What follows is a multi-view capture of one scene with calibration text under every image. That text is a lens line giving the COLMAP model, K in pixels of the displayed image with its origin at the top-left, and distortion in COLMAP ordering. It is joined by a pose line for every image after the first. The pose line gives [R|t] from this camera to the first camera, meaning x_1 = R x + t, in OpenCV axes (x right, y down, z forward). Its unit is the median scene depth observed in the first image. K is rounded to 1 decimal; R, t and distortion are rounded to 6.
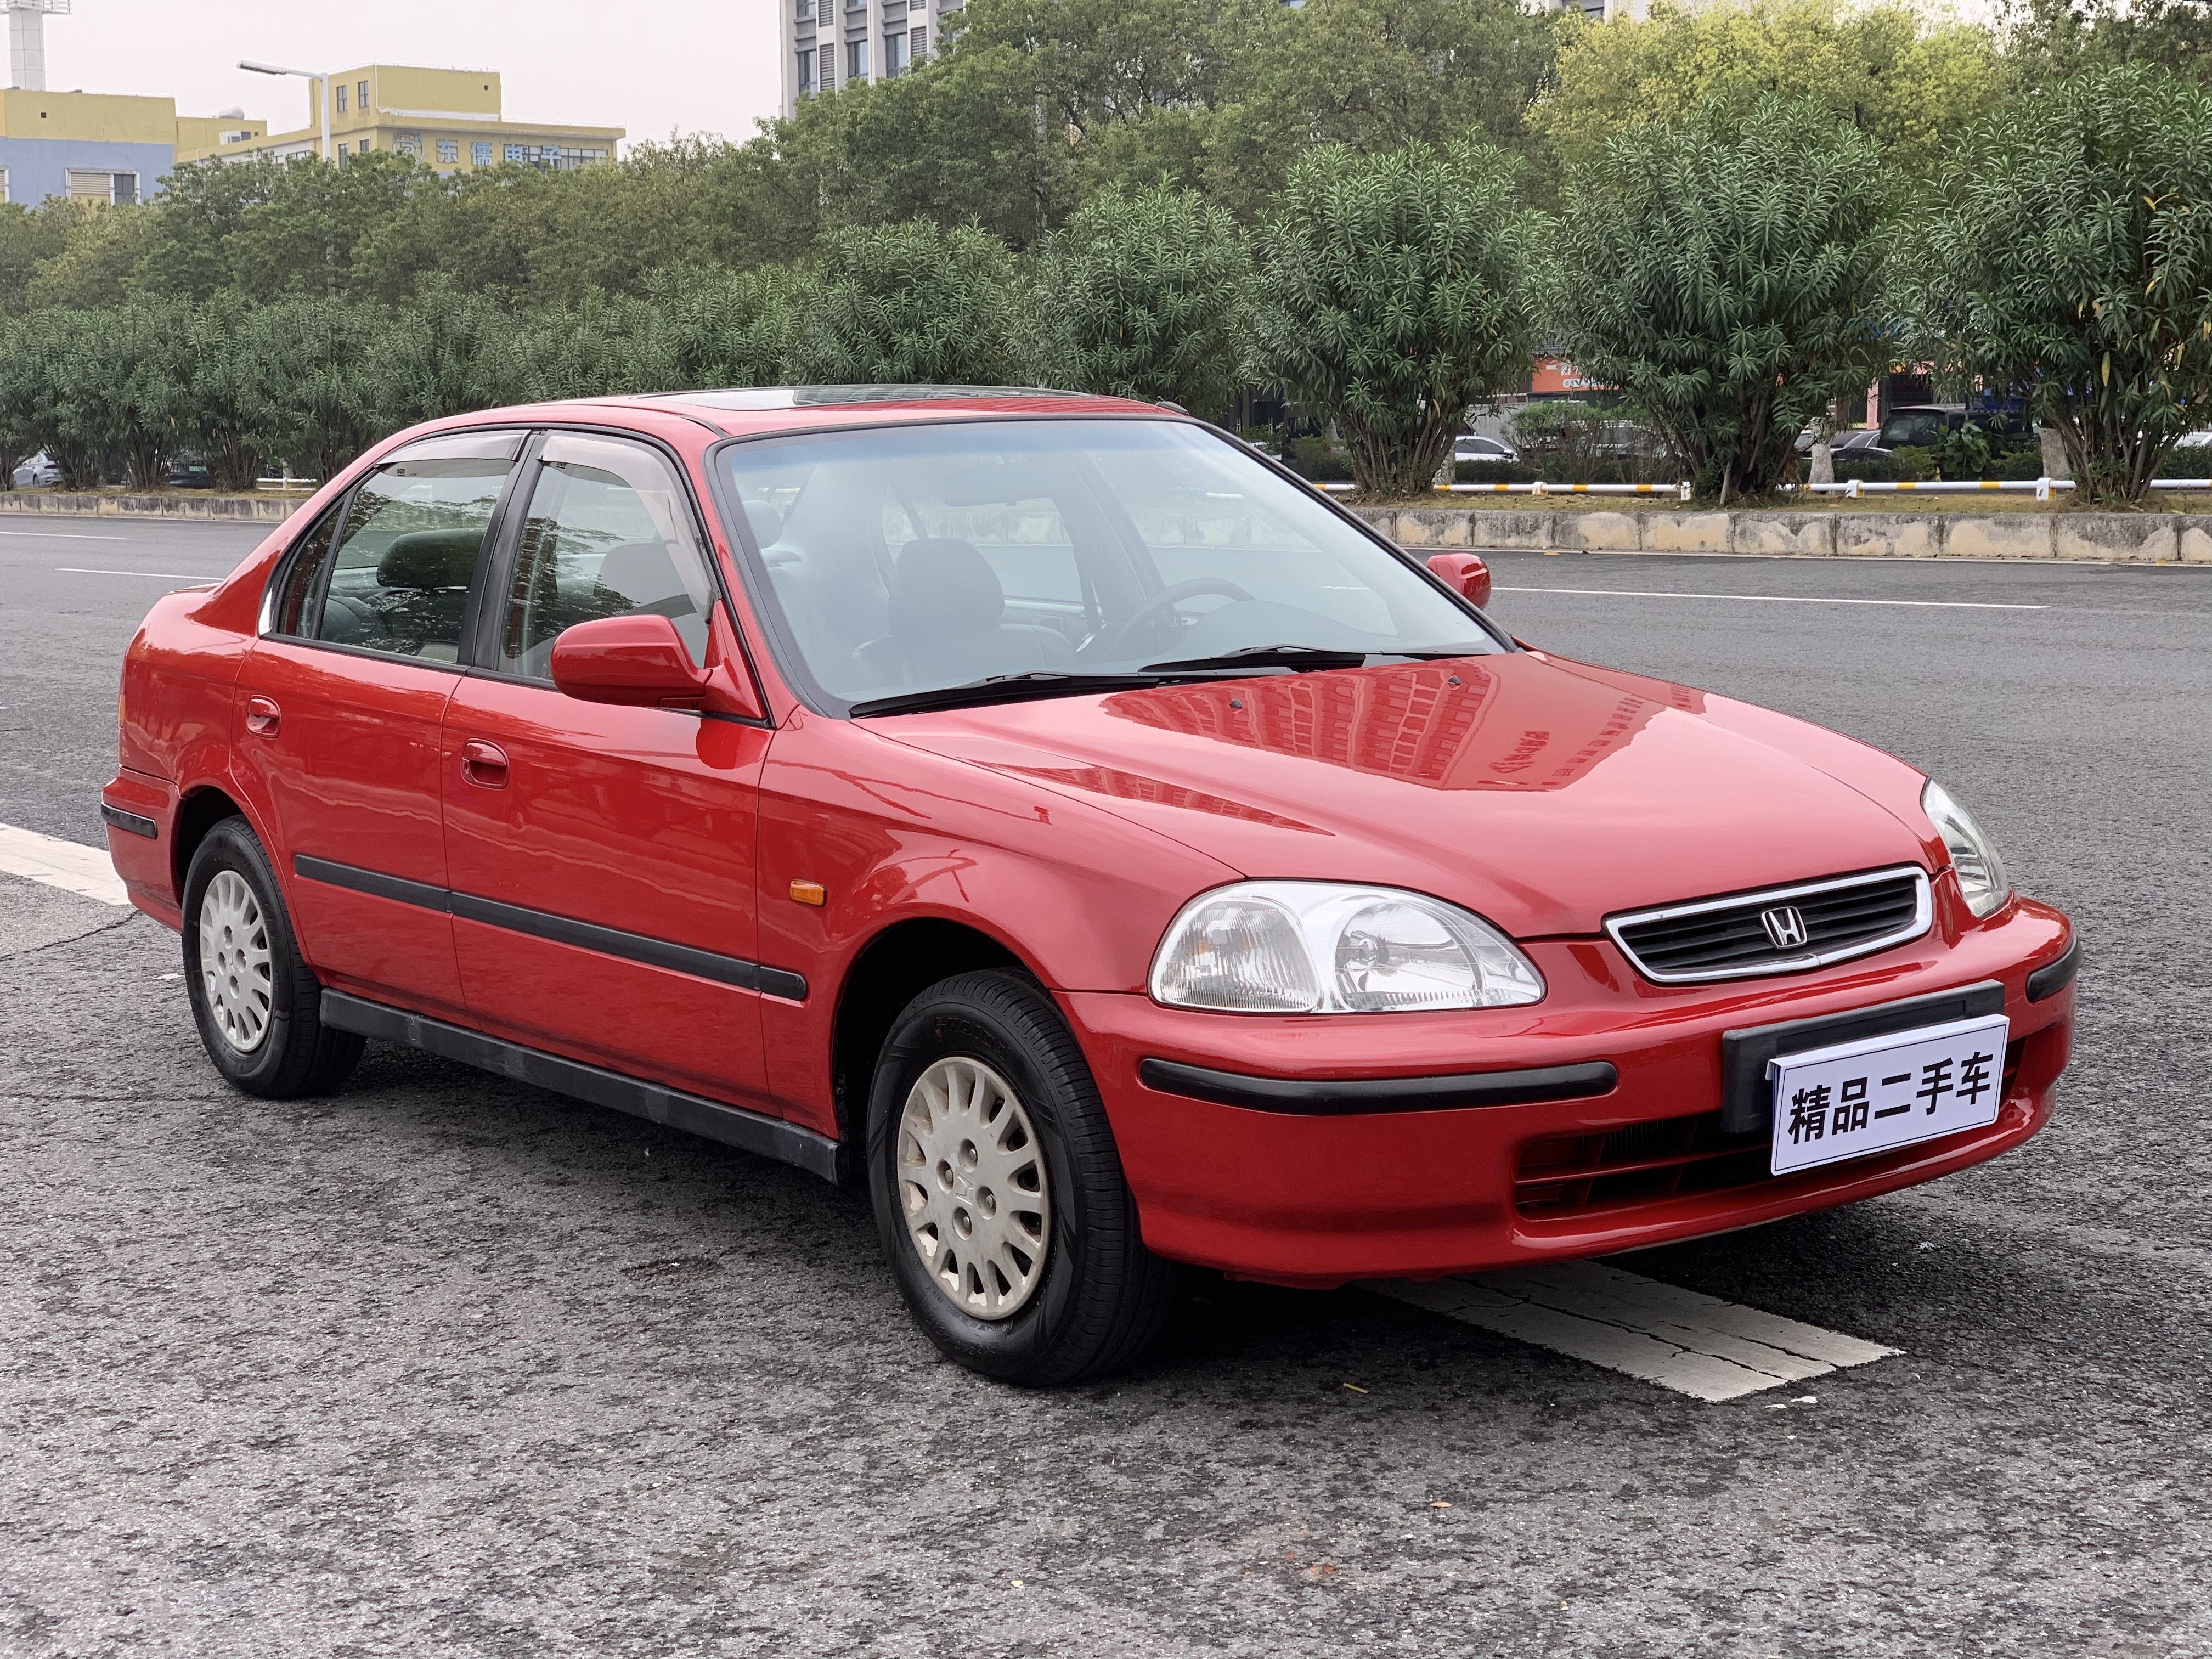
lens RADIAL K [[3375.0, 0, 1113.1], [0, 3375.0, 843.8], [0, 0, 1]] dist [0.058392, 0.000000]
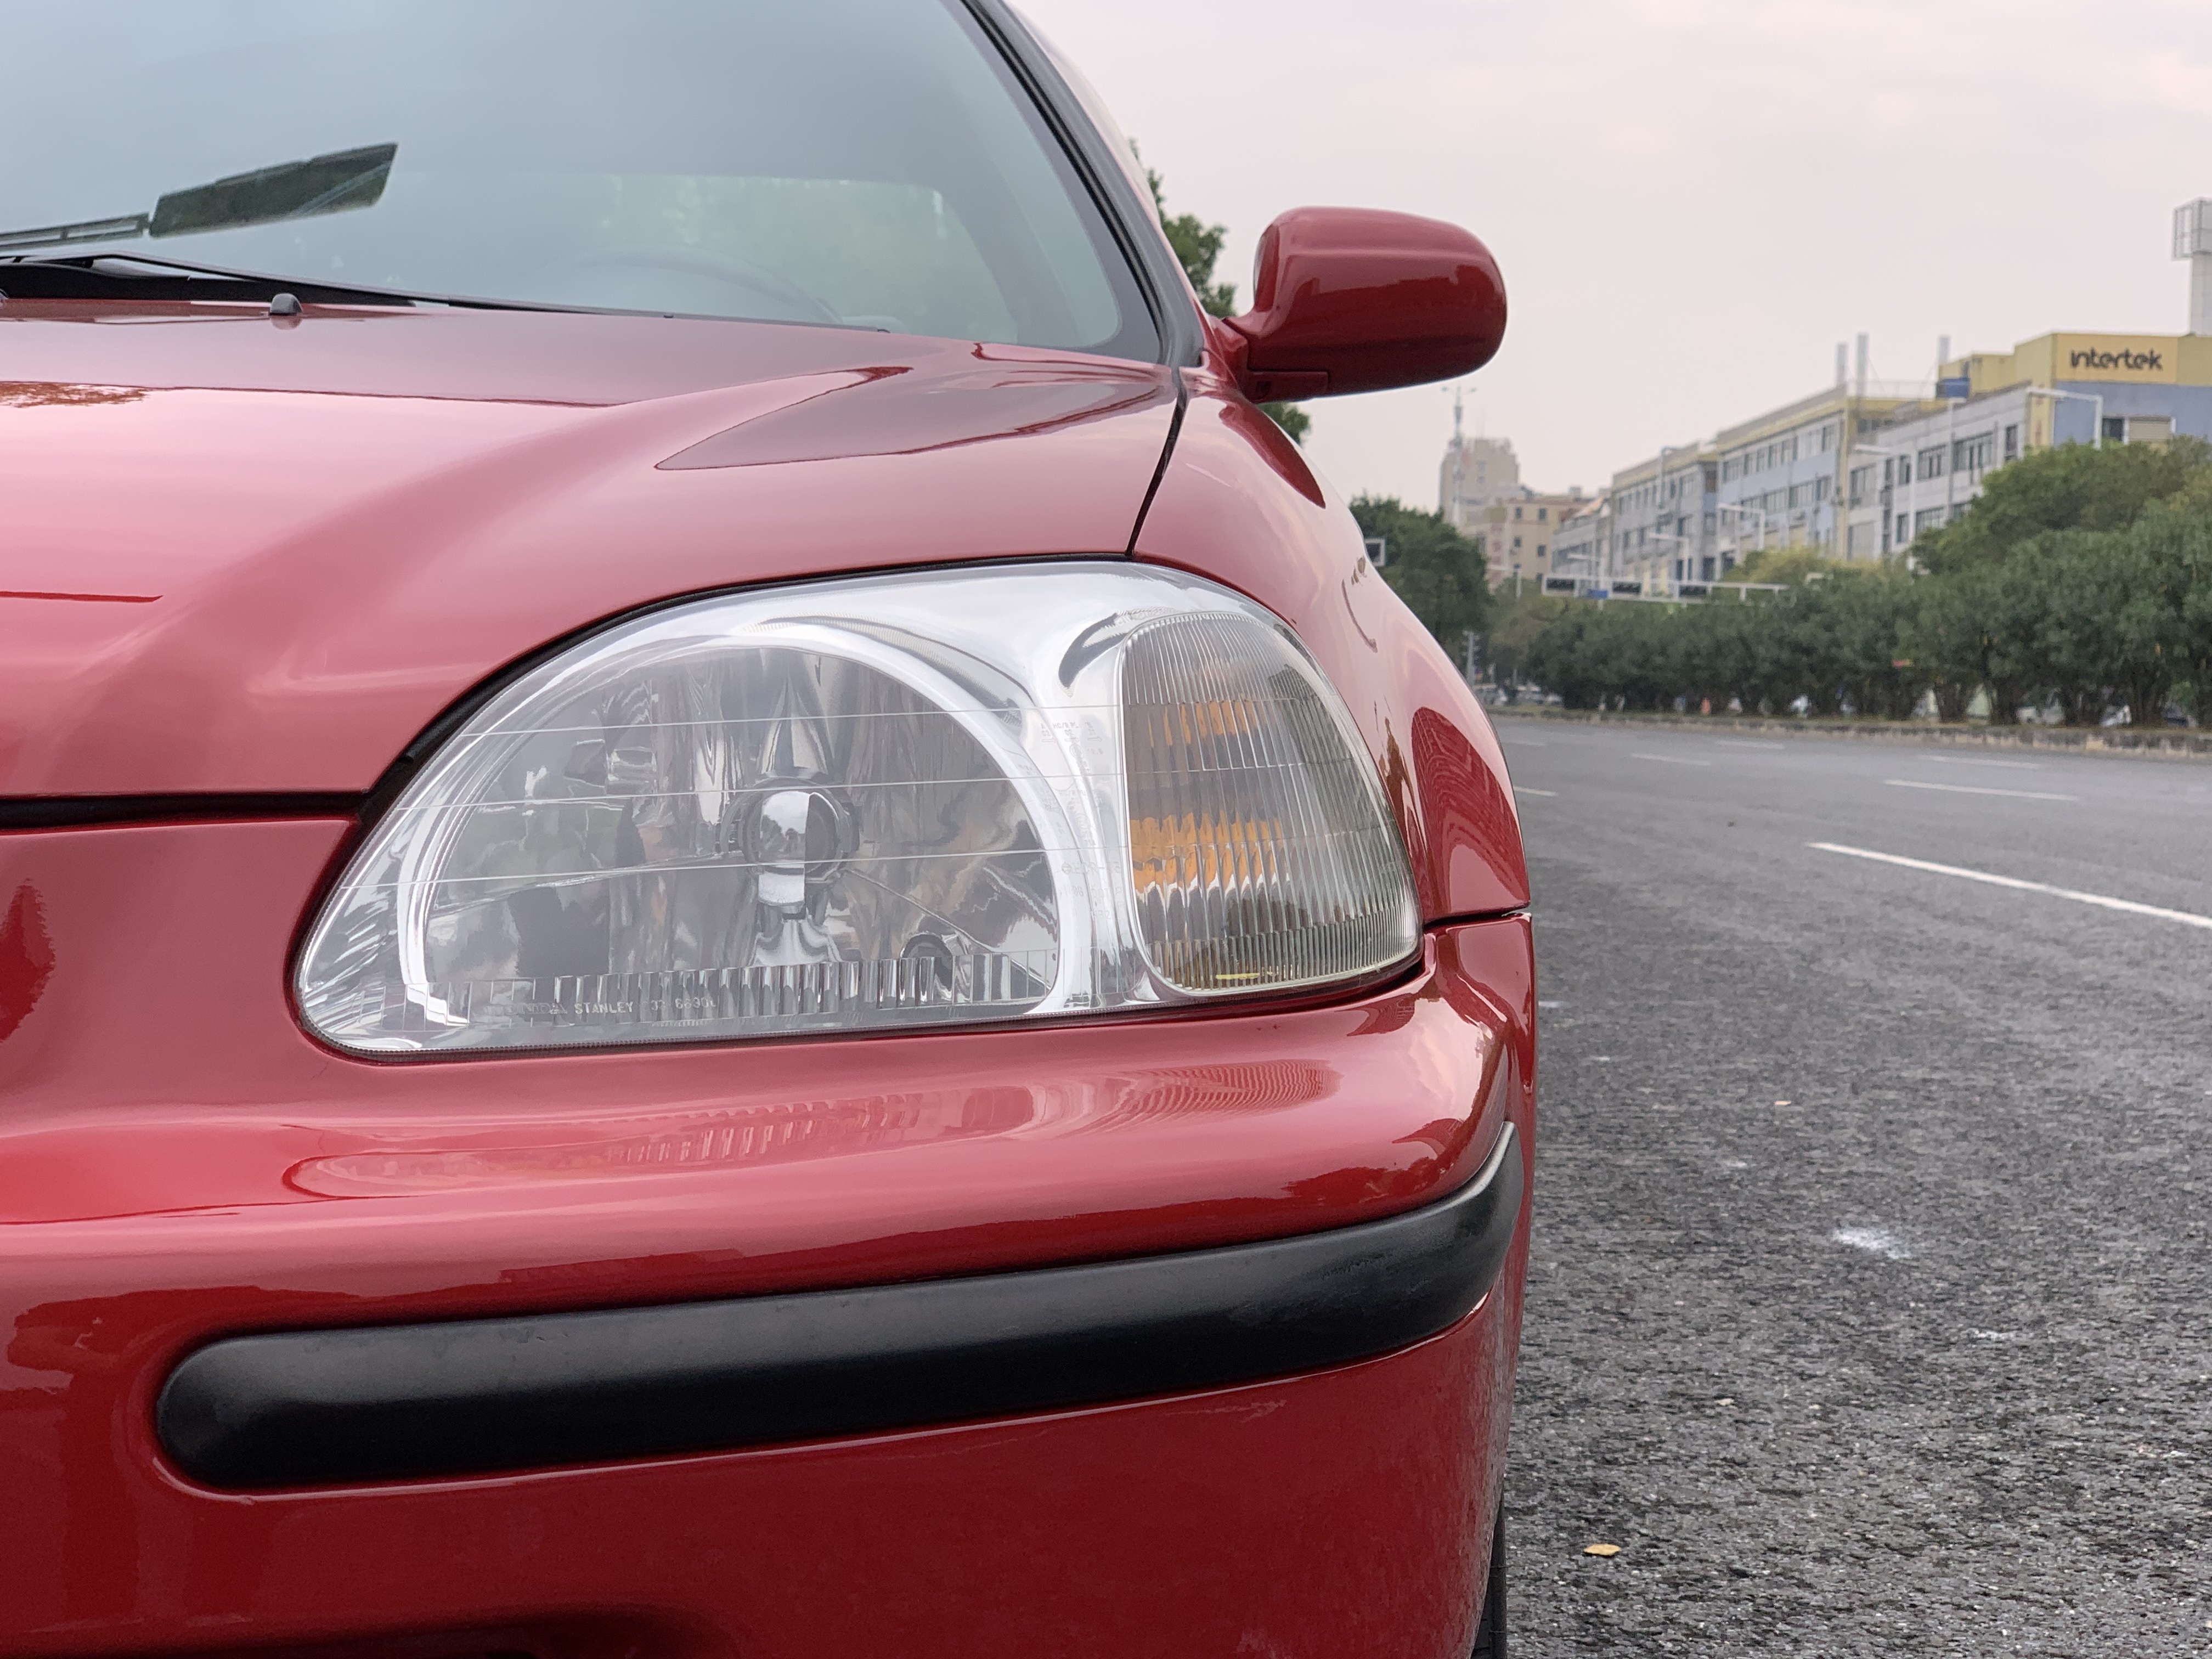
lens RADIAL K [[3504.5, 0, 1105.9], [0, 3504.5, 810.3], [0, 0, 1]] dist [0.061939, 0.000000]
pose [[0.810180, 0.053303, -0.583752, 0.448866], [-0.106639, 0.992642, -0.057364, 0.013198], [0.576399, 0.108726, 0.809903, 0.890127]]
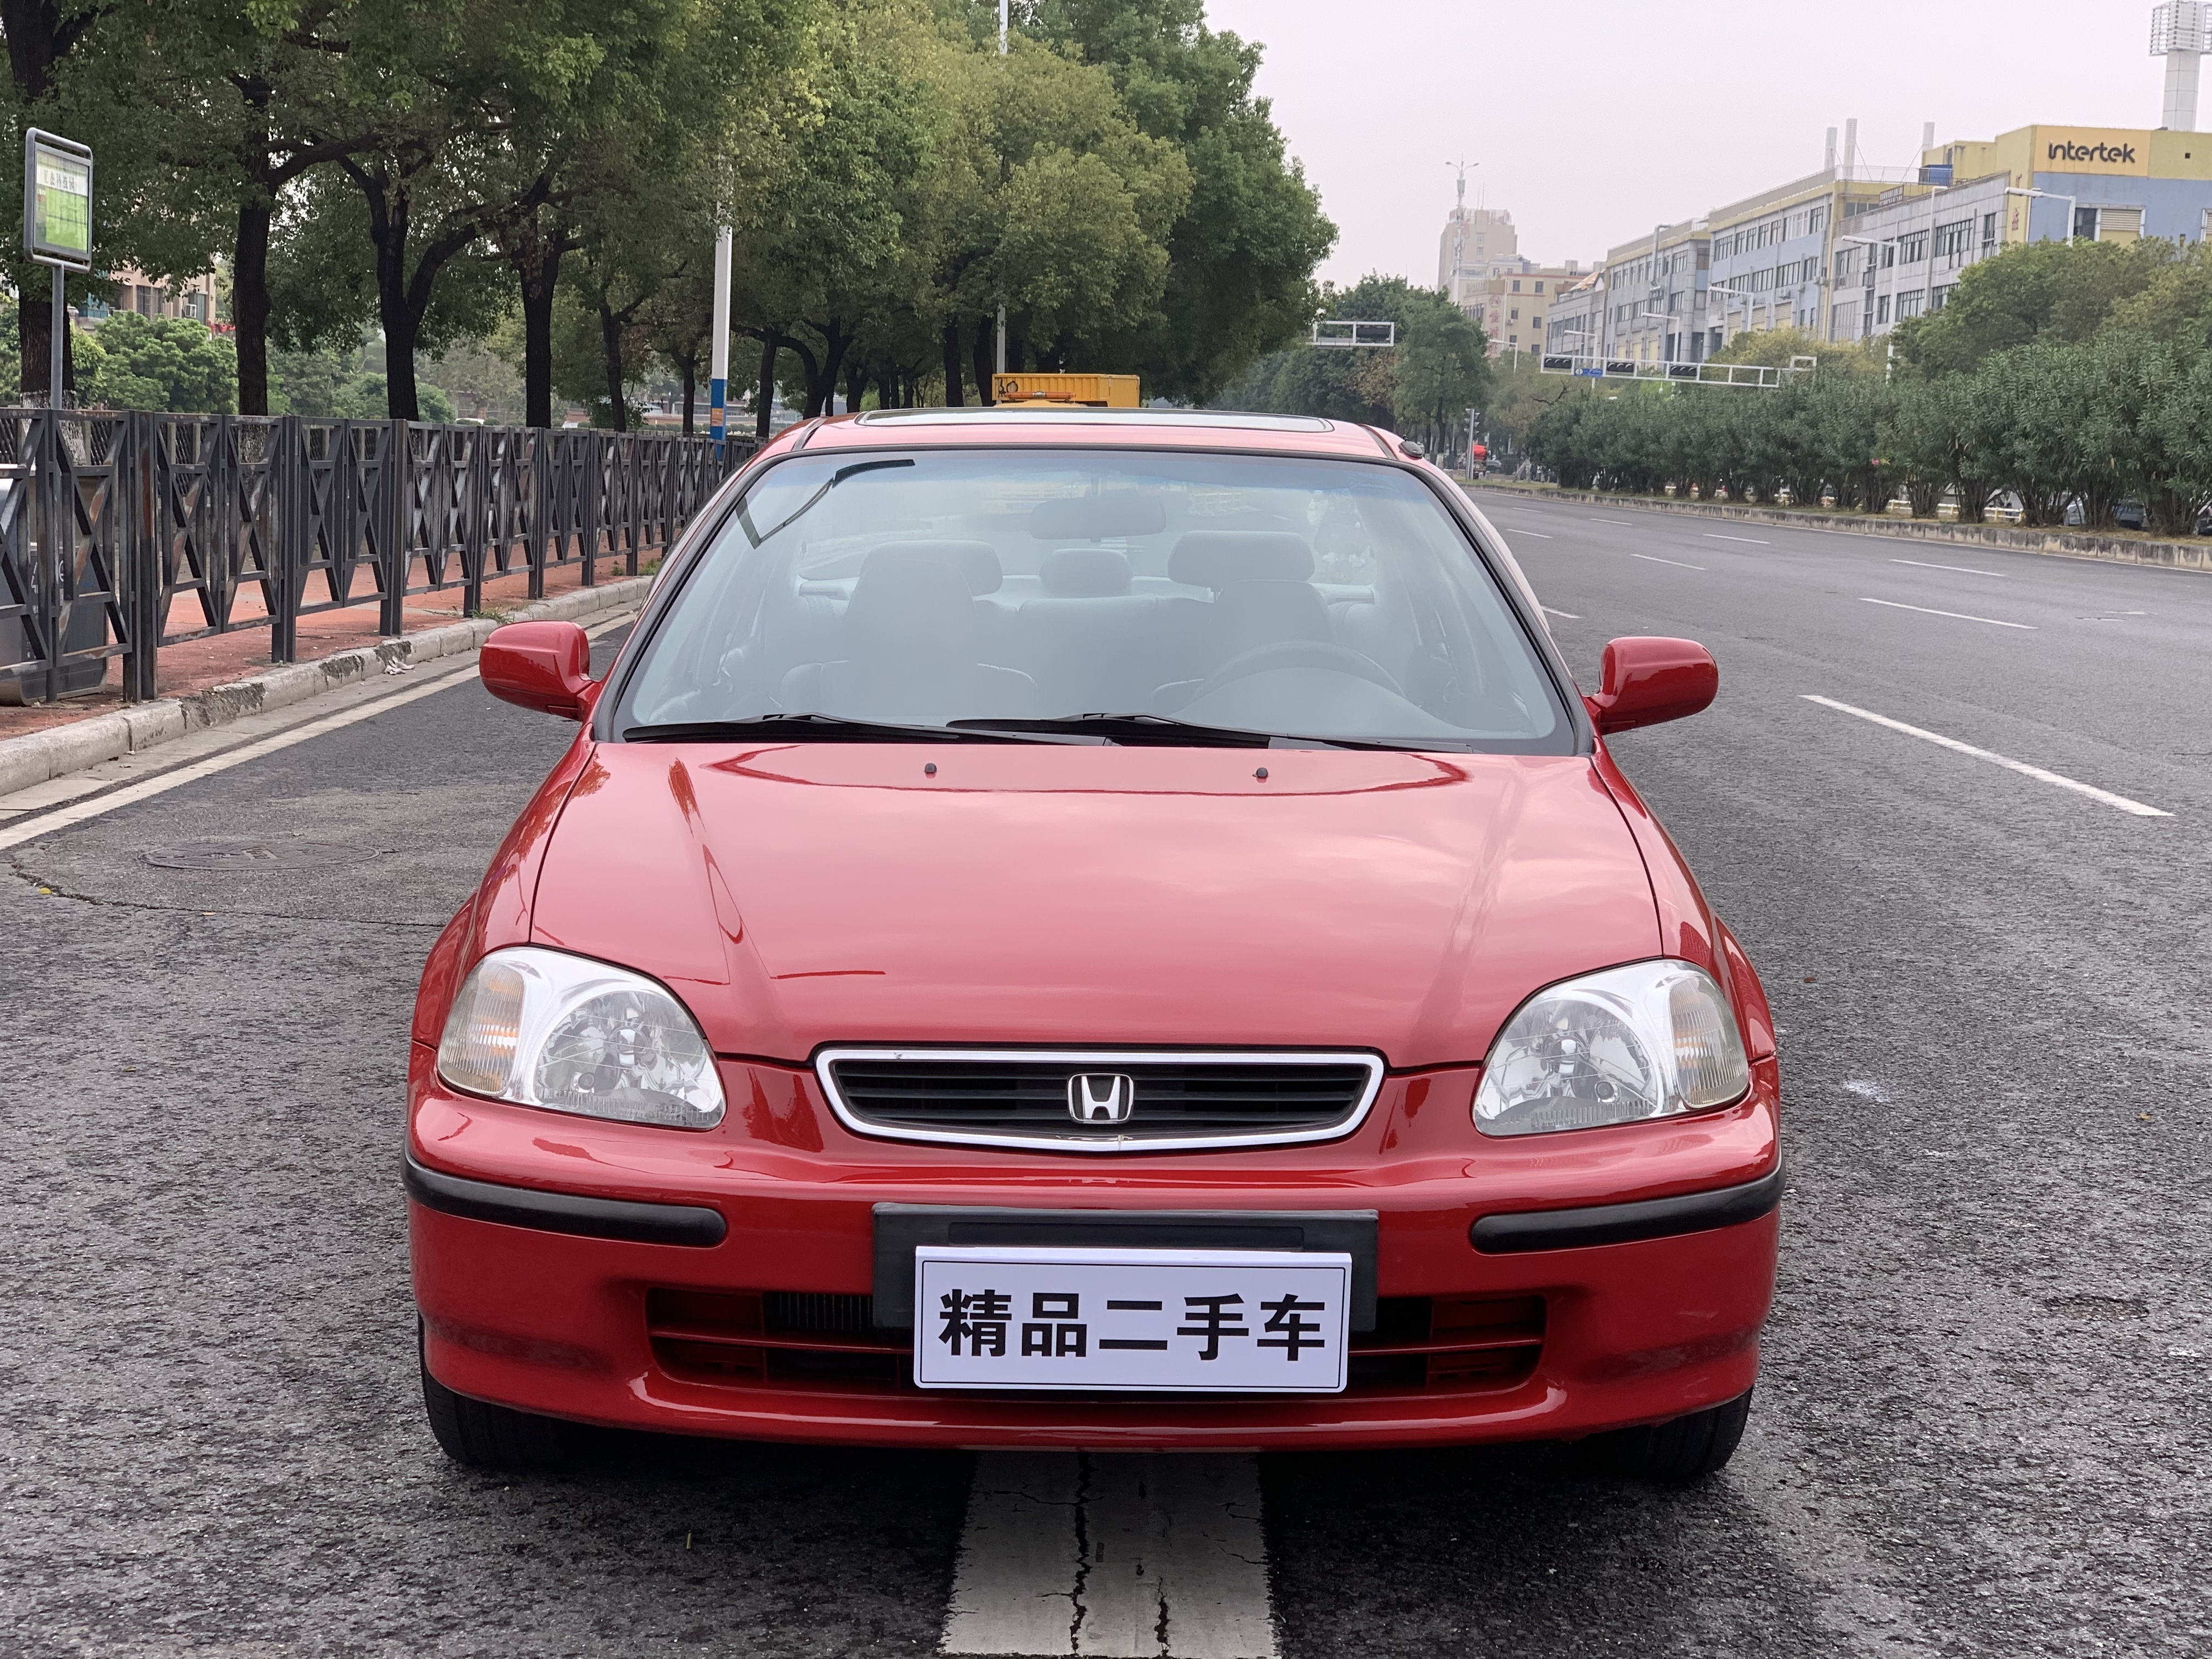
lens RADIAL K [[3375.0, 0, 1111.9], [0, 3375.0, 817.8], [0, 0, 1]] dist [0.058392, 0.000000]
pose [[0.810696, 0.112694, -0.574519, 0.658316], [-0.123689, 0.992118, 0.020073, -0.058418], [0.572253, 0.054789, 0.818245, 0.333615]]
